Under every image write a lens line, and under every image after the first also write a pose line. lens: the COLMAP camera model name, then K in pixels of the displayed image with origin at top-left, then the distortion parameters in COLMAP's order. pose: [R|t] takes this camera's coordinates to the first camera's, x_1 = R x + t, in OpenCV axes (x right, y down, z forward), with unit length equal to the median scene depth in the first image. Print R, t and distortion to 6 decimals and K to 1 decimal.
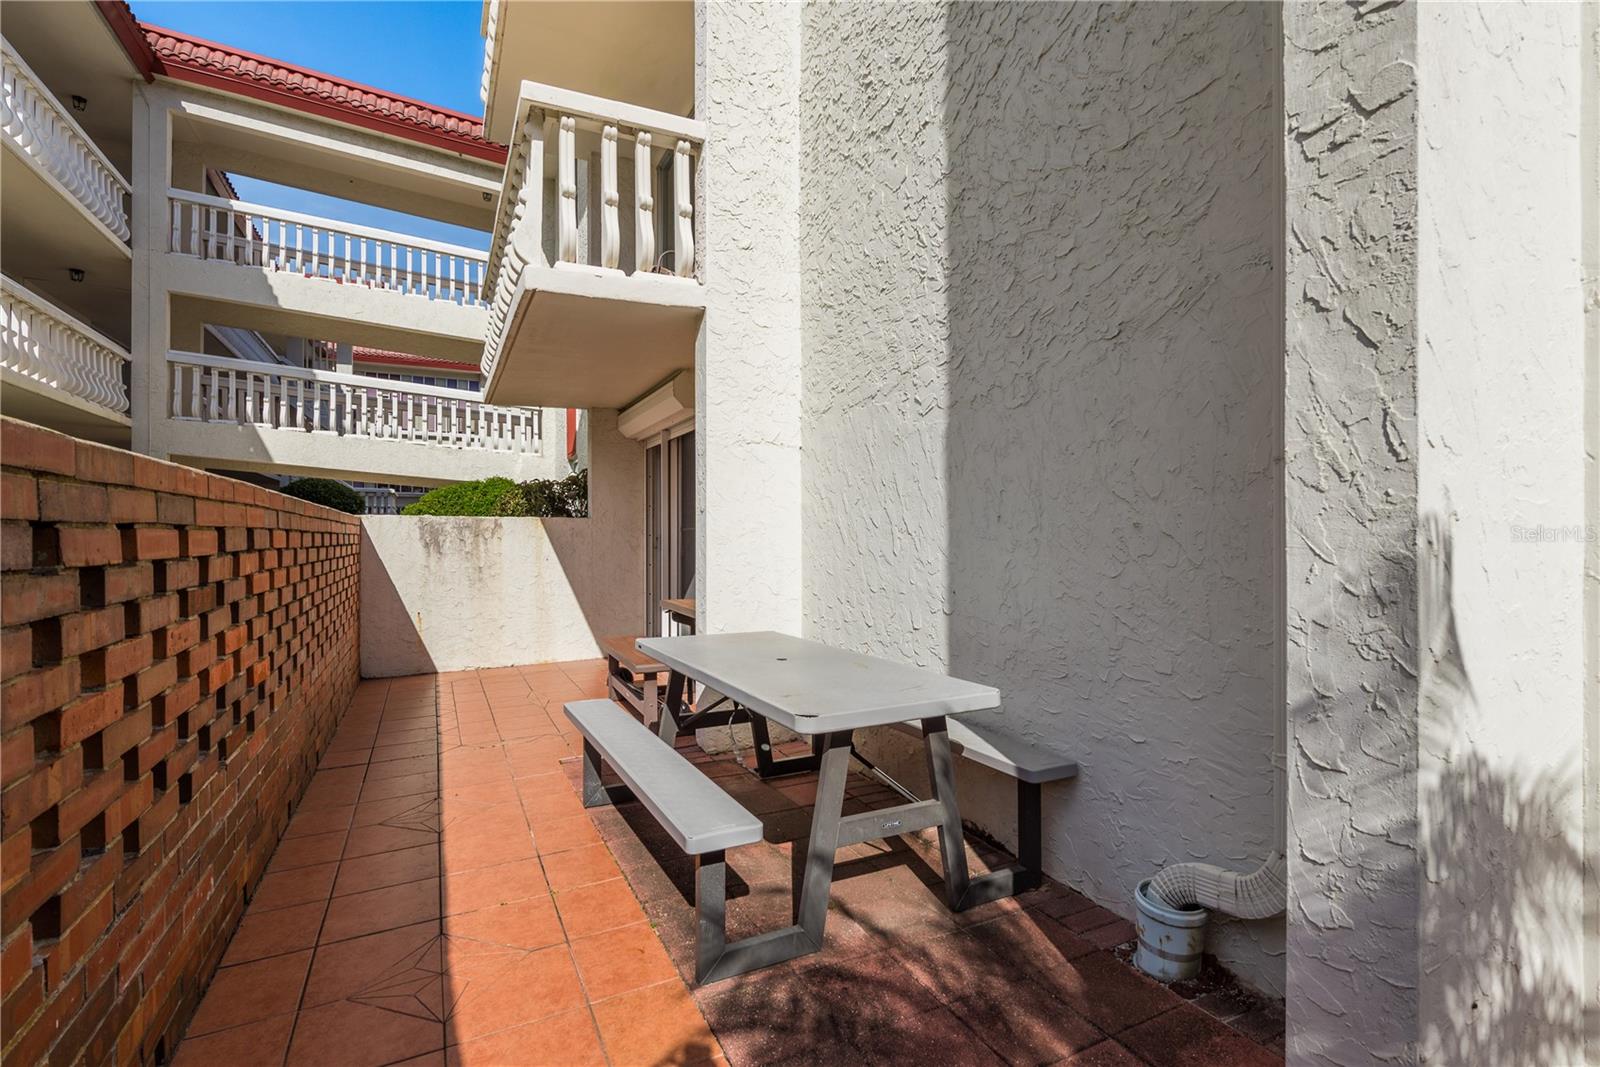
lens RADIAL K [[718.4, 0, 793.9], [0, 718.4, 531.4], [0, 0, 1]] dist [0.008919, -0.001609]
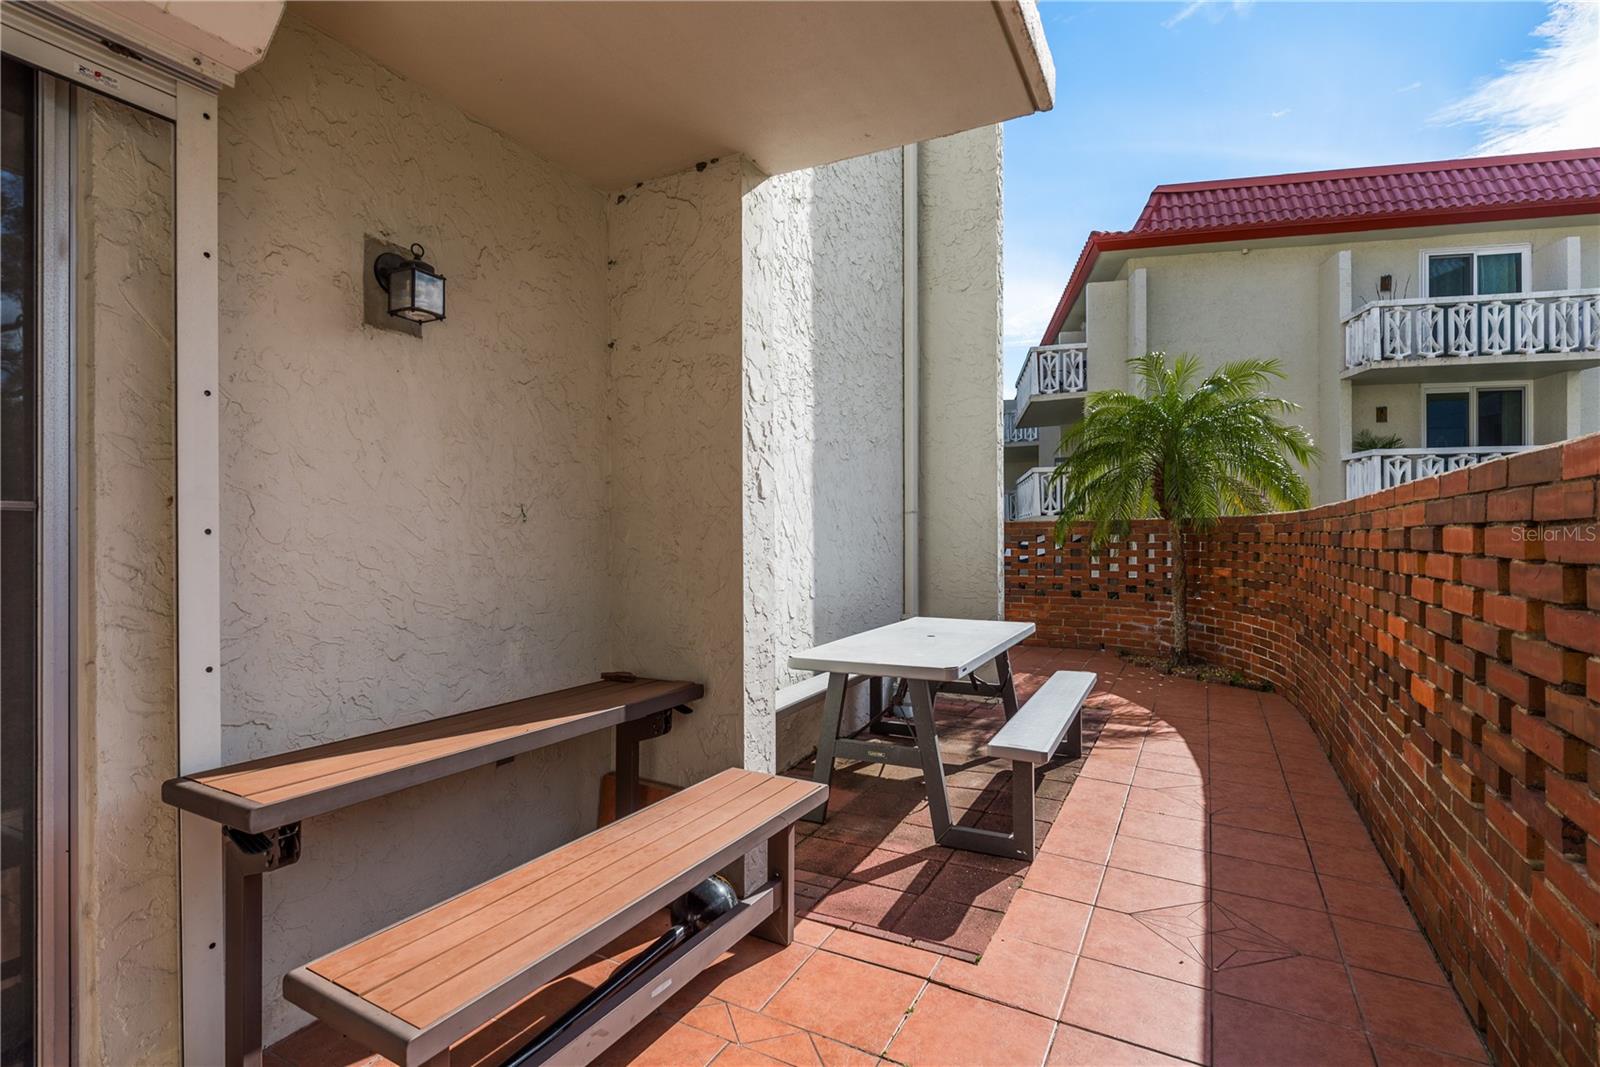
lens RADIAL K [[718.4, 0, 802.7], [0, 718.4, 537.2], [0, 0, 1]] dist [0.008919, -0.001609]
pose [[-0.559719, 0.003488, 0.828675, -0.375102], [-0.002375, 0.999980, -0.005813, 0.004958], [-0.828679, -0.005222, -0.559700, 0.757477]]
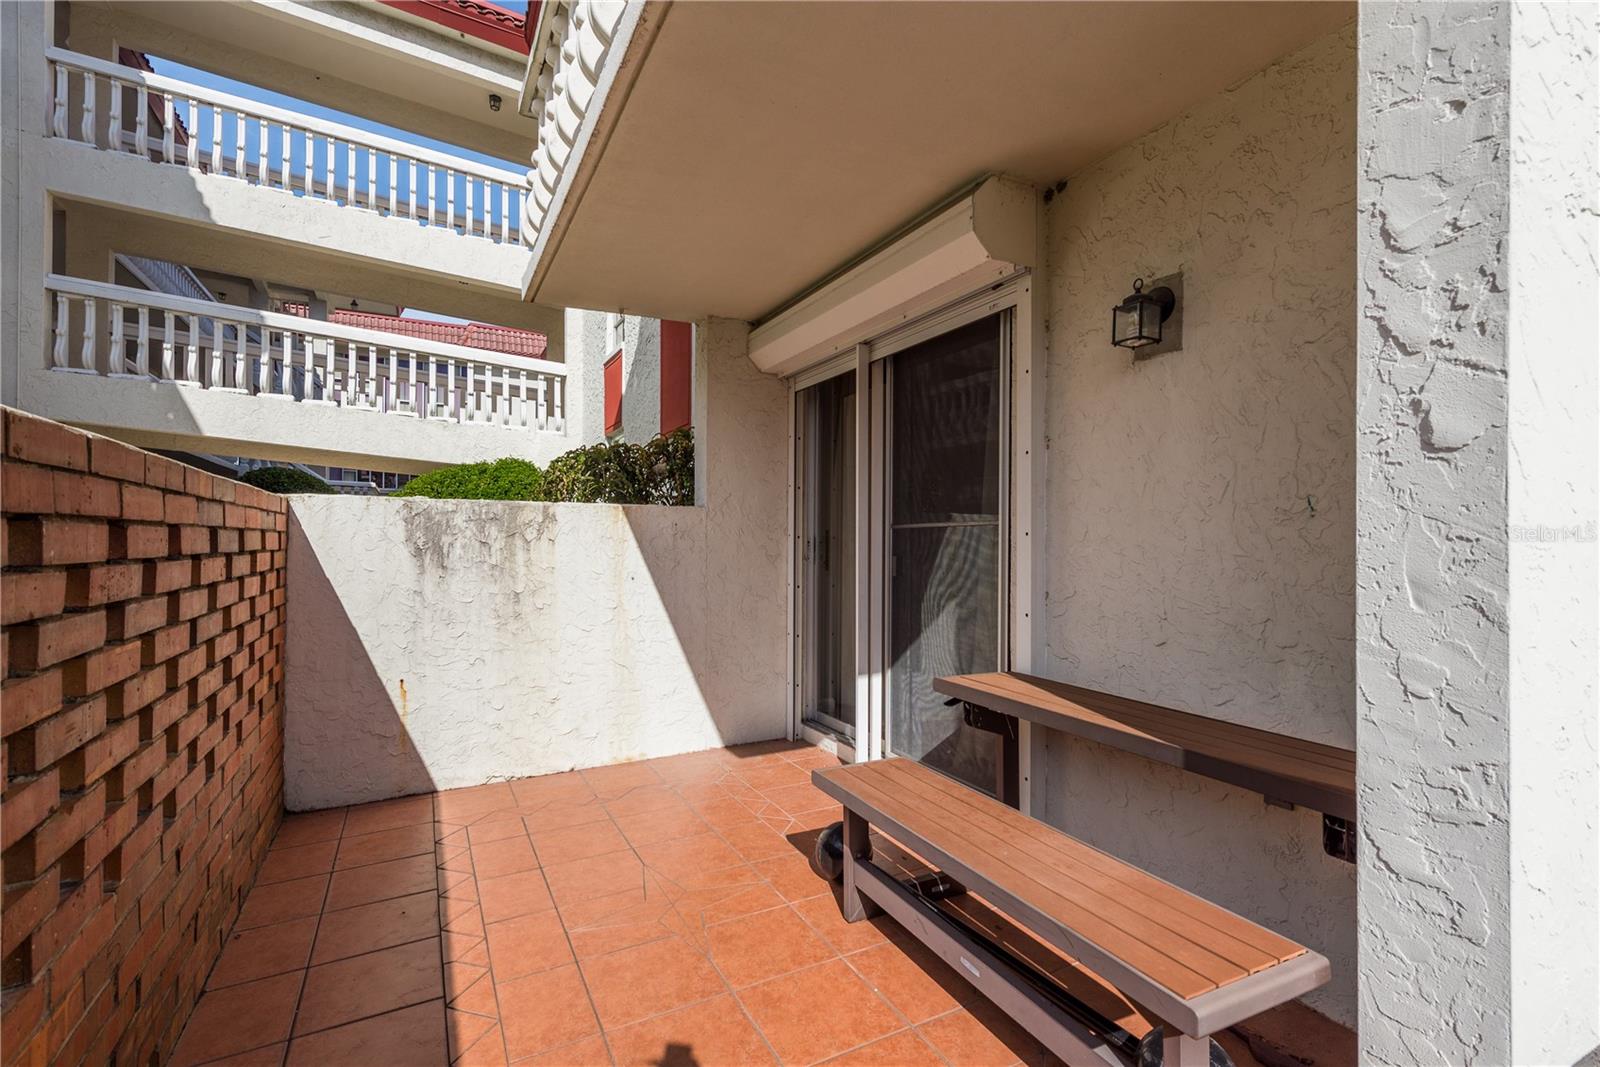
lens RADIAL K [[718.4, 0, 808.9], [0, 718.4, 533.3], [0, 0, 1]] dist [0.008919, -0.001609]
pose [[0.999486, 0.005603, 0.031557, -0.217377], [-0.005552, 0.999983, -0.001700, 0.003554], [-0.031566, 0.001524, 0.999501, 0.418541]]
